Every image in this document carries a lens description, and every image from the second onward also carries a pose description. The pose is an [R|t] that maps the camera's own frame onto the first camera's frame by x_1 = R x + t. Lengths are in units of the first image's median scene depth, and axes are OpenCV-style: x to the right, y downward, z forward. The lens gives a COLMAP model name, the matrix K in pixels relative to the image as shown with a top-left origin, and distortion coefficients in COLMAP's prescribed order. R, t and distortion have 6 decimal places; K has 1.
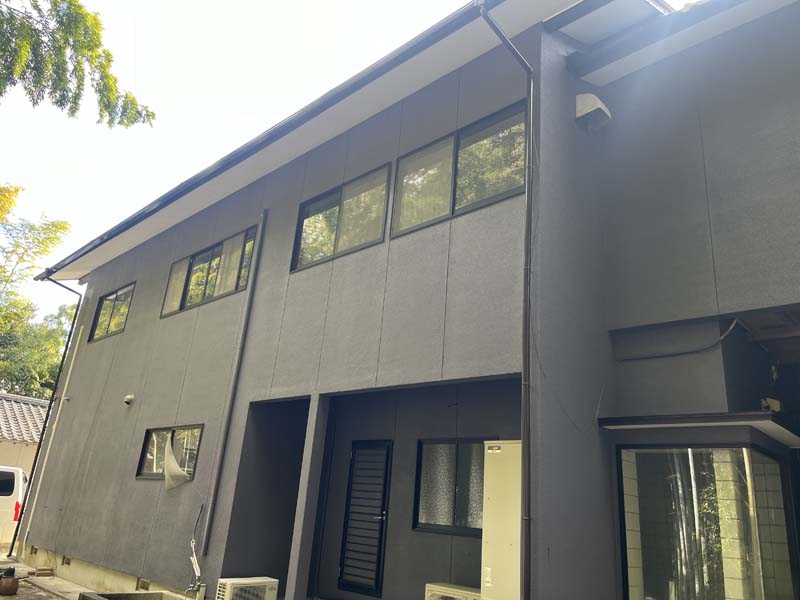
lens RADIAL K [[597.6, 0, 400.0], [0, 597.6, 300.0], [0, 0, 1]] dist [0.002246, 0.001142]
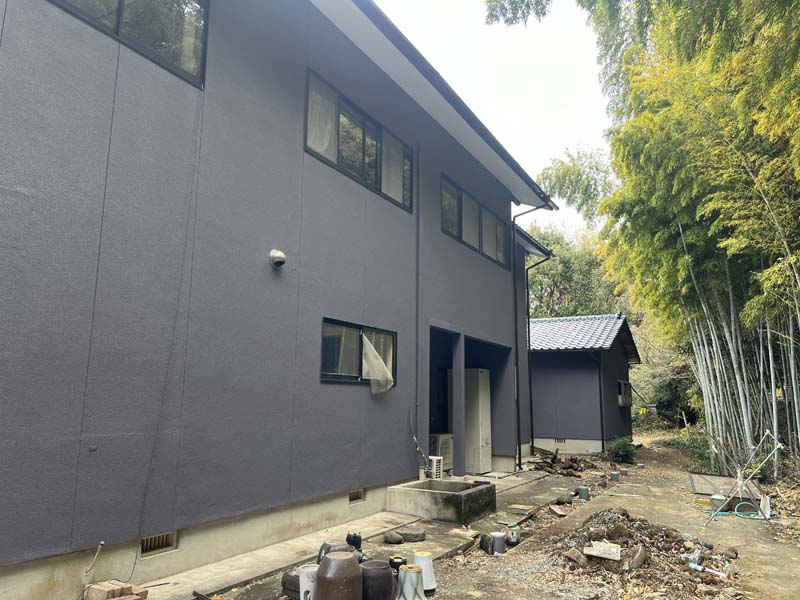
lens RADIAL K [[597.6, 0, 400.0], [0, 597.6, 300.0], [0, 0, 1]] dist [0.002246, 0.001142]
pose [[-0.246109, 0.083418, 0.965646, -1.227996], [-0.357645, 0.918167, -0.170467, 0.302120], [-0.900844, -0.387312, -0.196135, 1.119961]]
